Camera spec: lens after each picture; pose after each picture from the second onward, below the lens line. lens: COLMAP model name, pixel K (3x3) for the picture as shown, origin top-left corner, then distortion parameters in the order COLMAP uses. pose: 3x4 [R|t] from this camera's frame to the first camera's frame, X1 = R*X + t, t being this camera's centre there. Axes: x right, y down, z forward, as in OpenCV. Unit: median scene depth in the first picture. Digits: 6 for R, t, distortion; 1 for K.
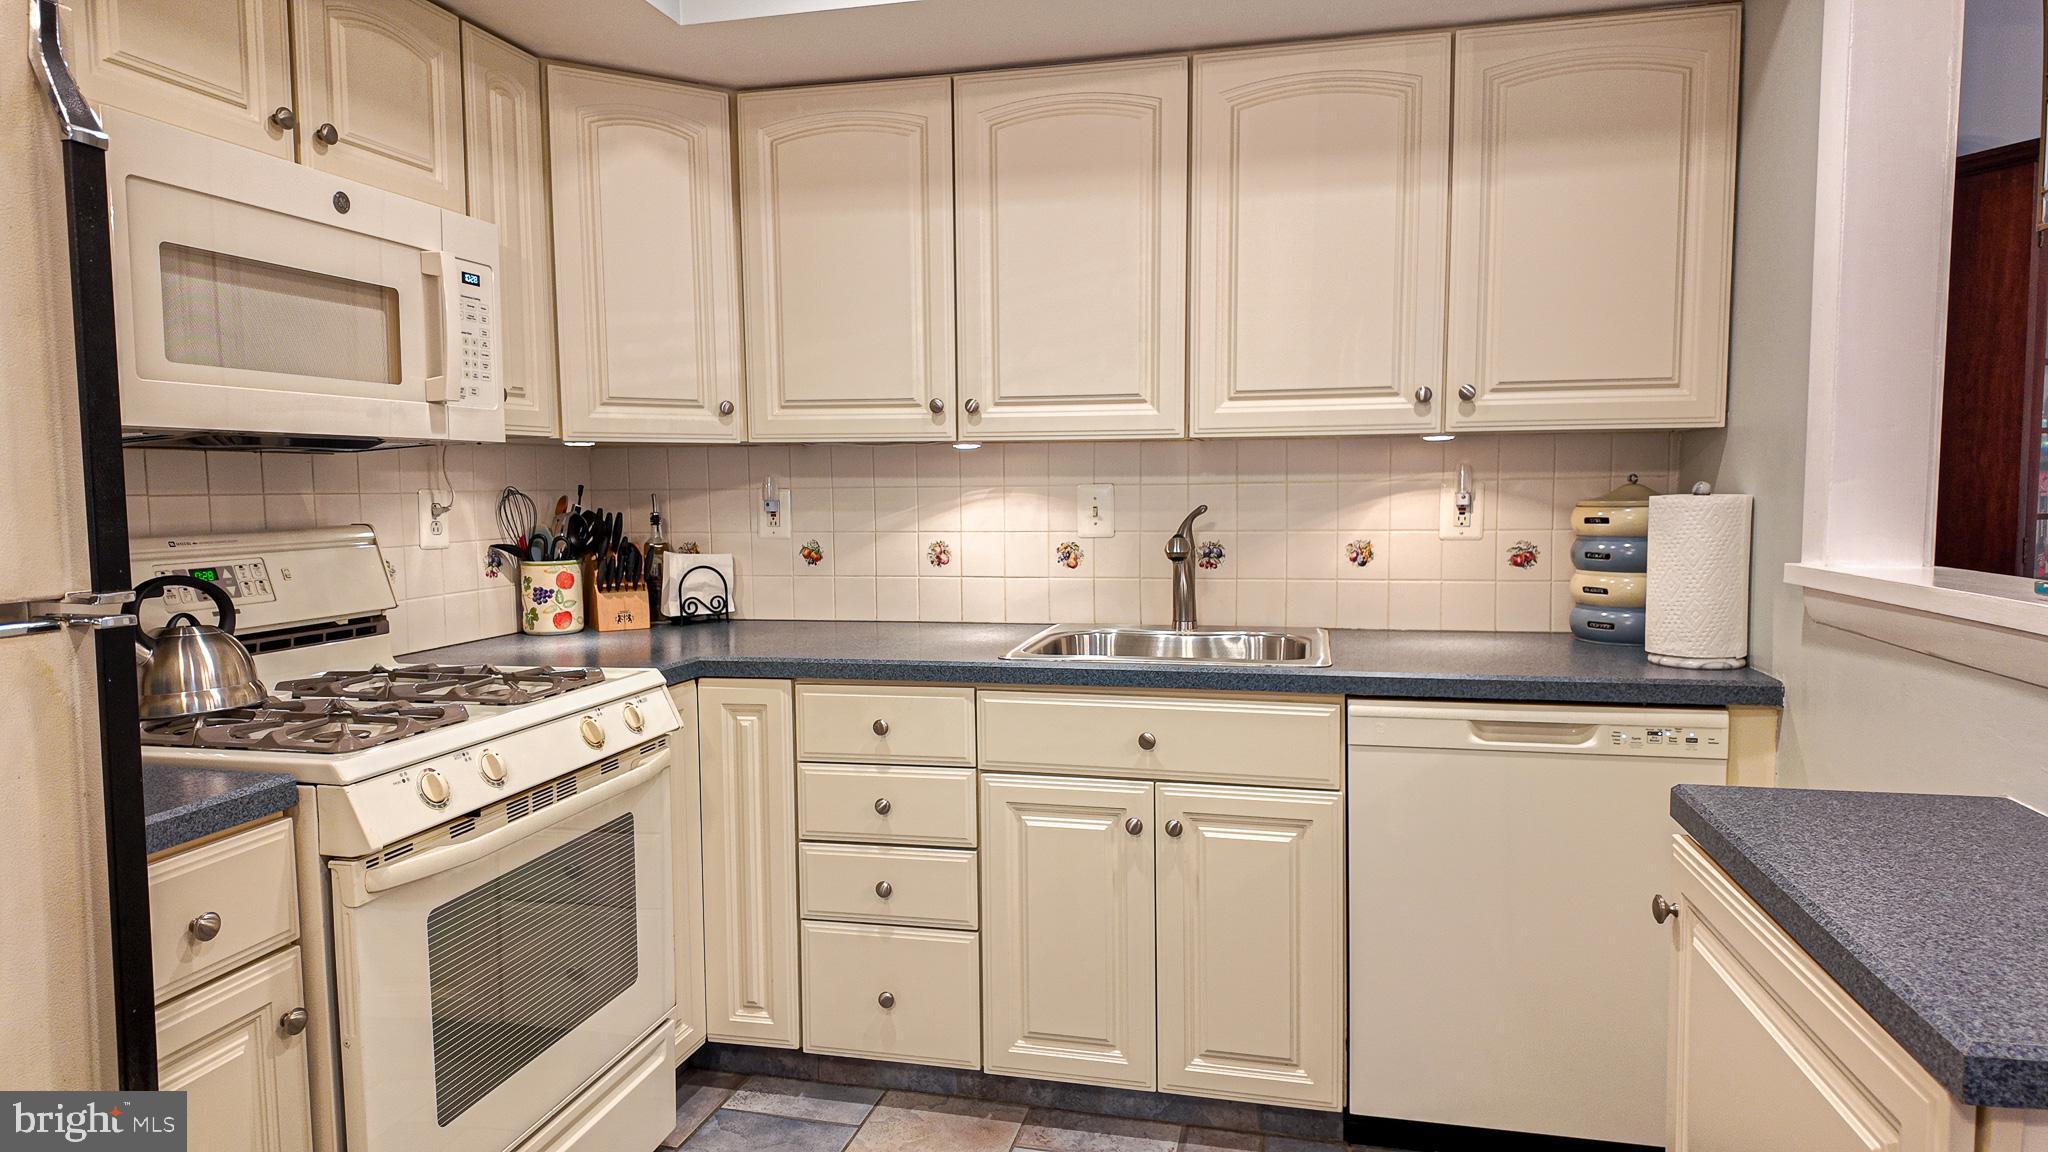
lens RADIAL K [[1193.3, 0, 1026.3], [0, 1193.3, 570.9], [0, 0, 1]] dist [0.111769, -0.156189]
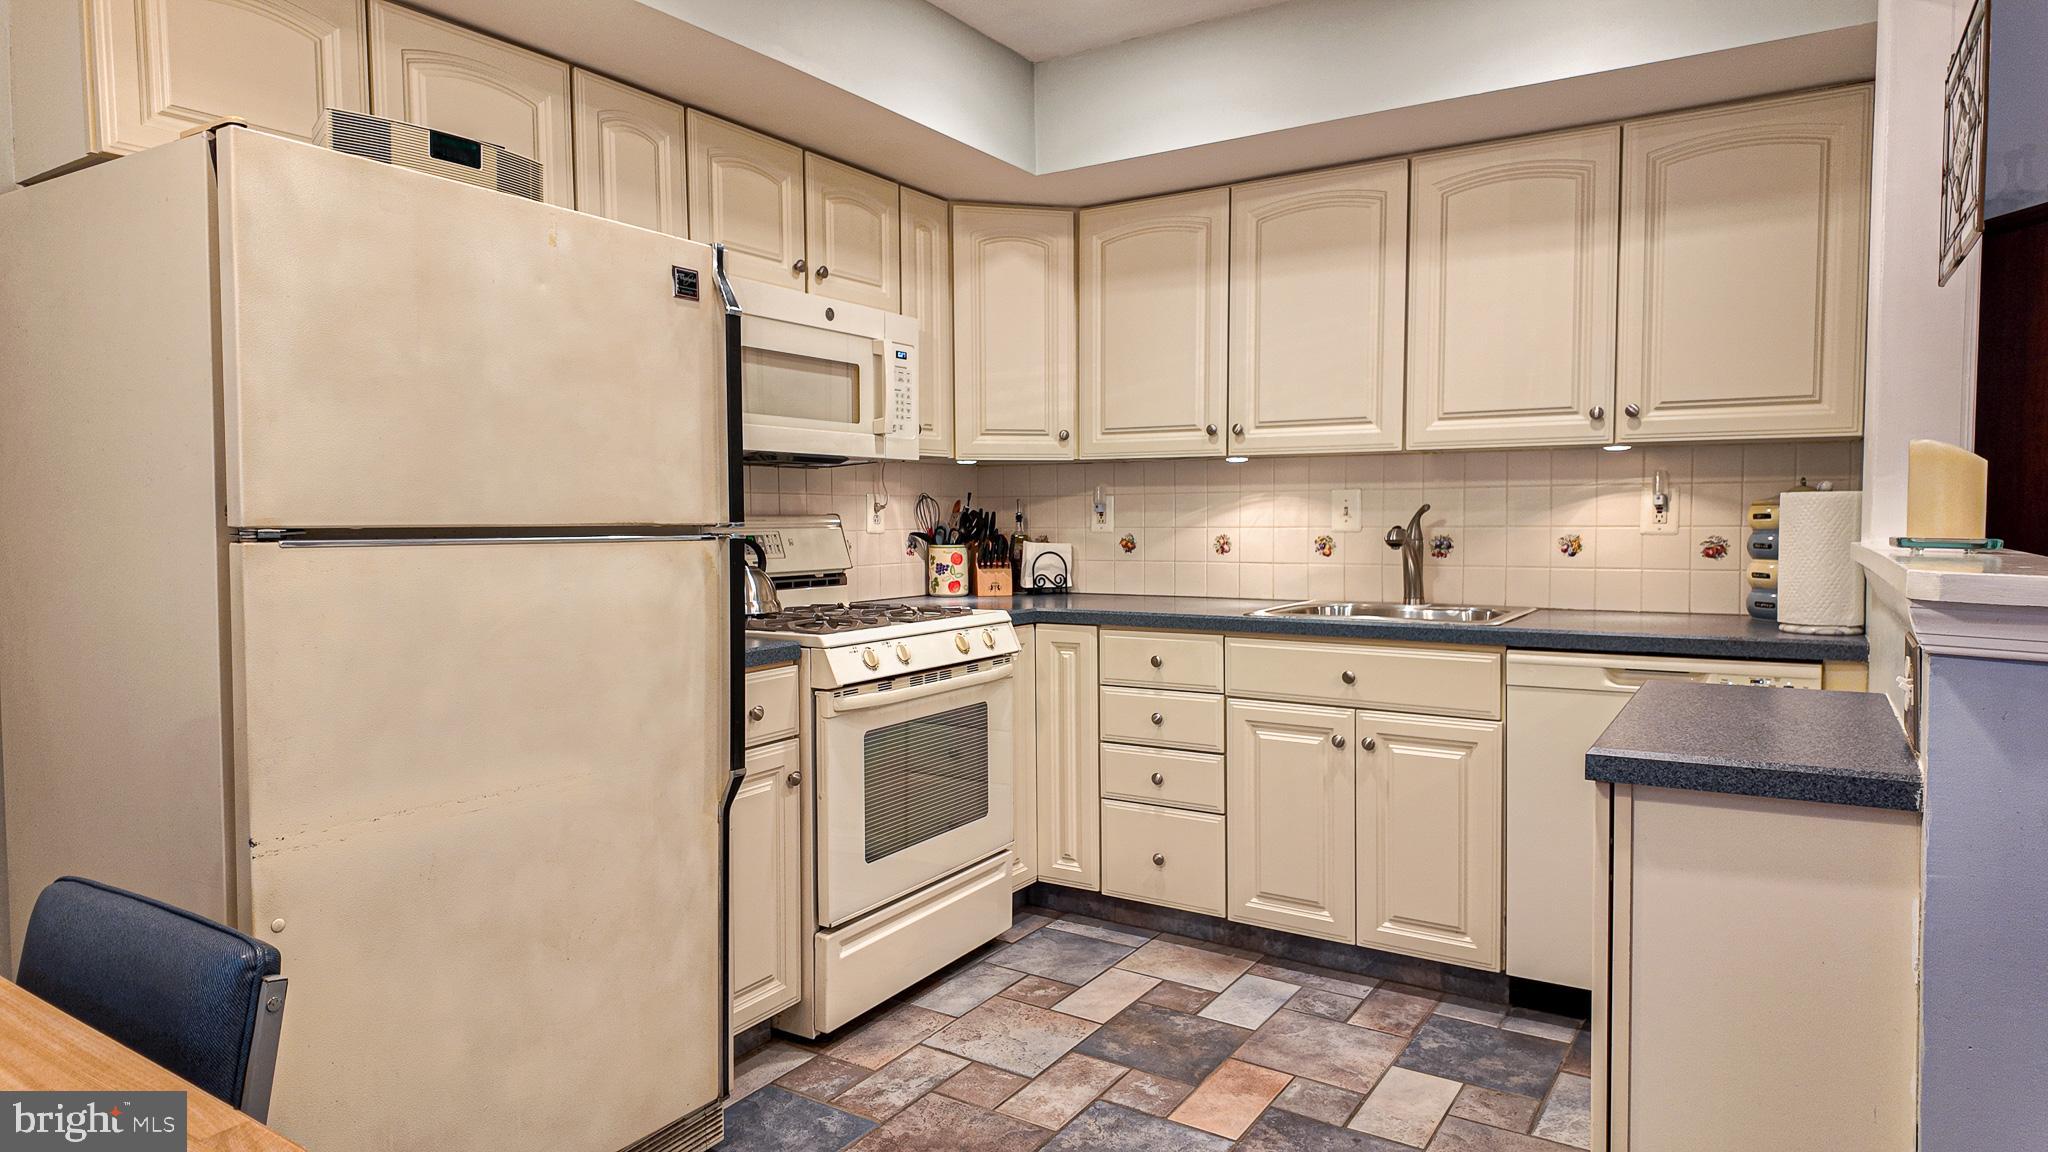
lens RADIAL K [[1193.3, 0, 1026.3], [0, 1193.3, 570.9], [0, 0, 1]] dist [0.111769, -0.156189]
pose [[0.946175, 0.020397, -0.323013, 0.174820], [-0.027858, 0.999441, -0.018491, 0.053469], [0.322455, 0.026494, 0.946214, -0.351338]]
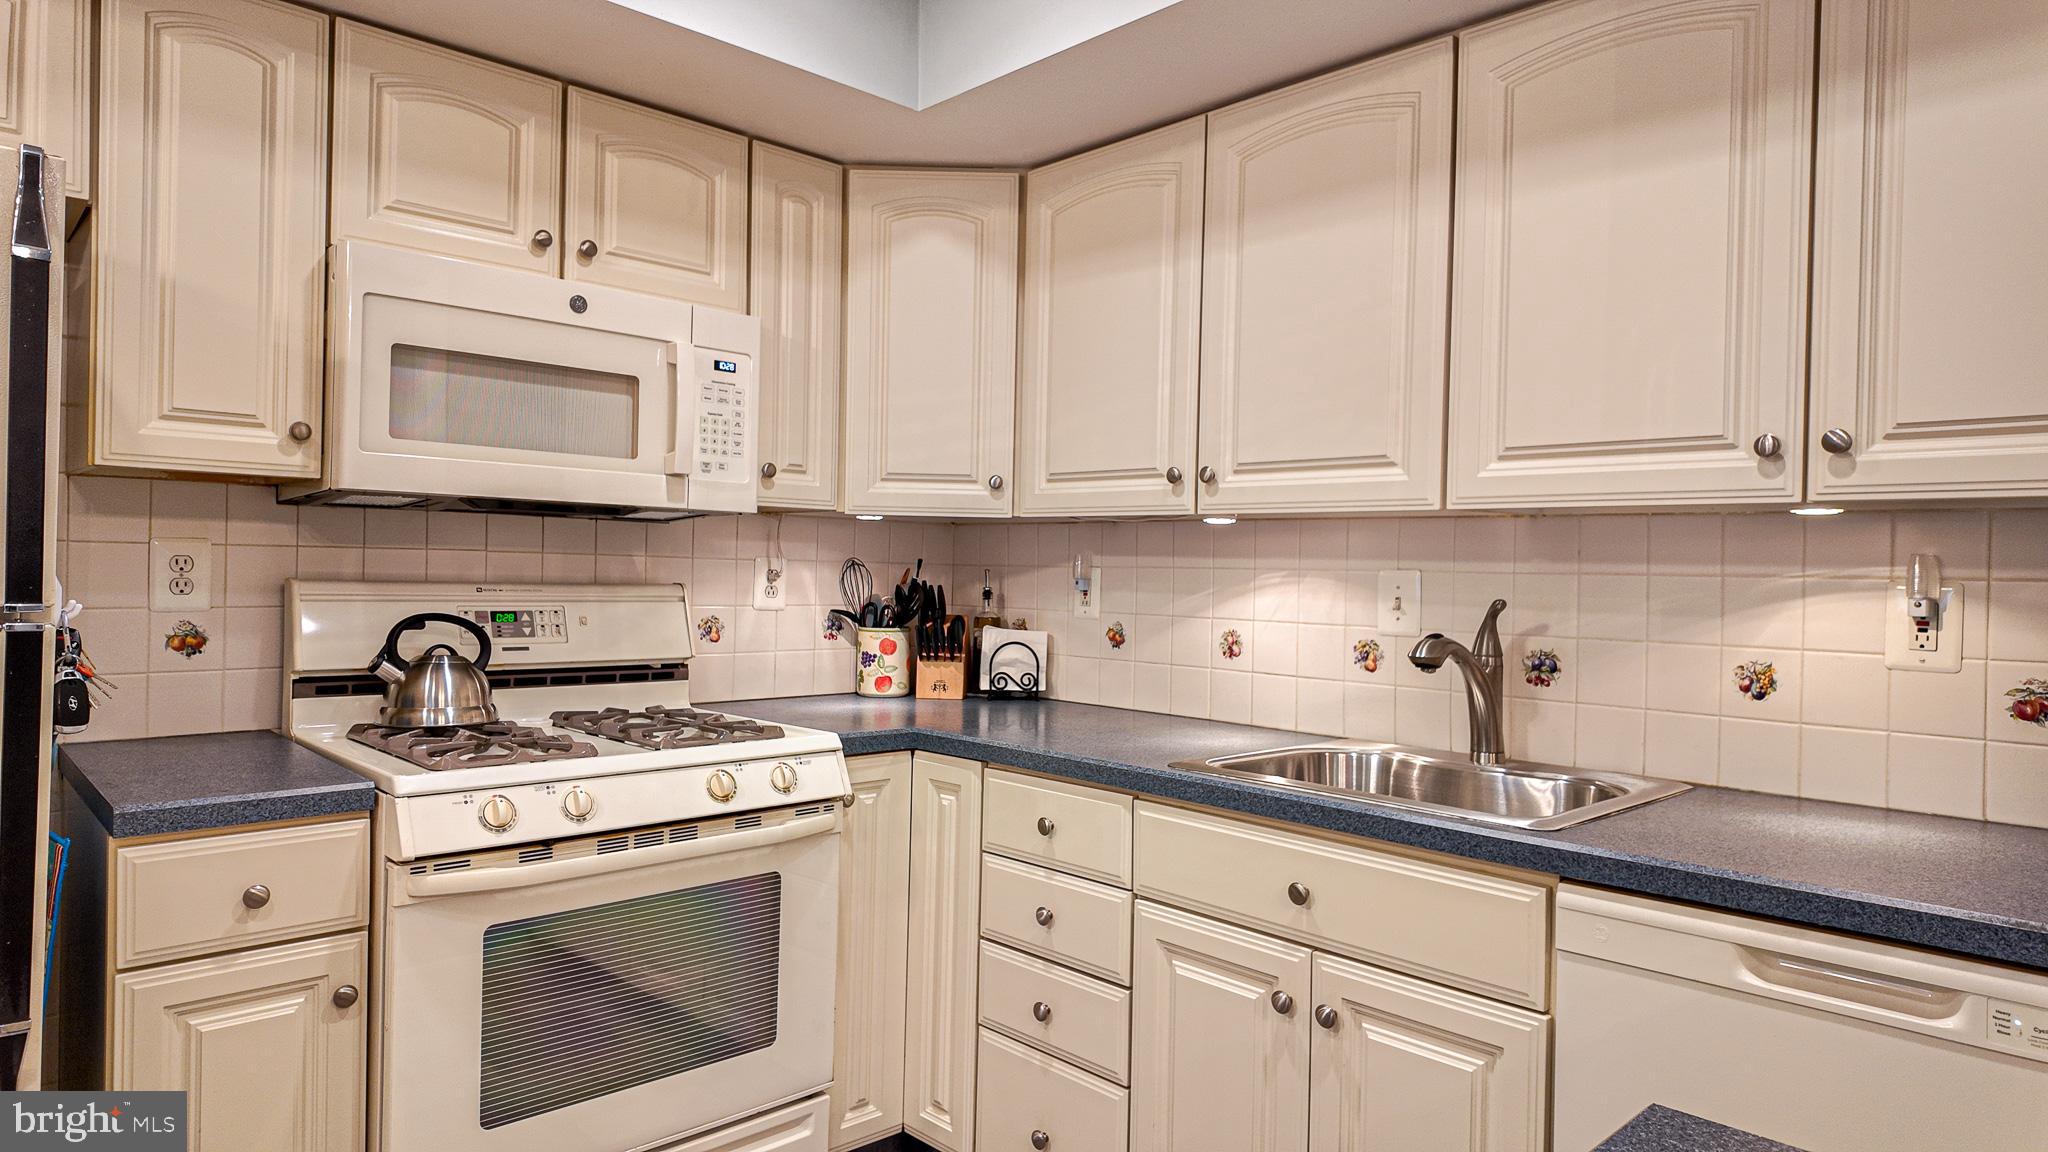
lens RADIAL K [[1205.7, 0, 1025.5], [0, 1205.7, 567.4], [0, 0, 1]] dist [0.071484, -0.070386]
pose [[0.837506, 0.027721, -0.545725, 0.344646], [-0.071578, 0.995672, -0.059270, -0.008577], [0.541720, 0.088701, 0.835866, 0.205847]]
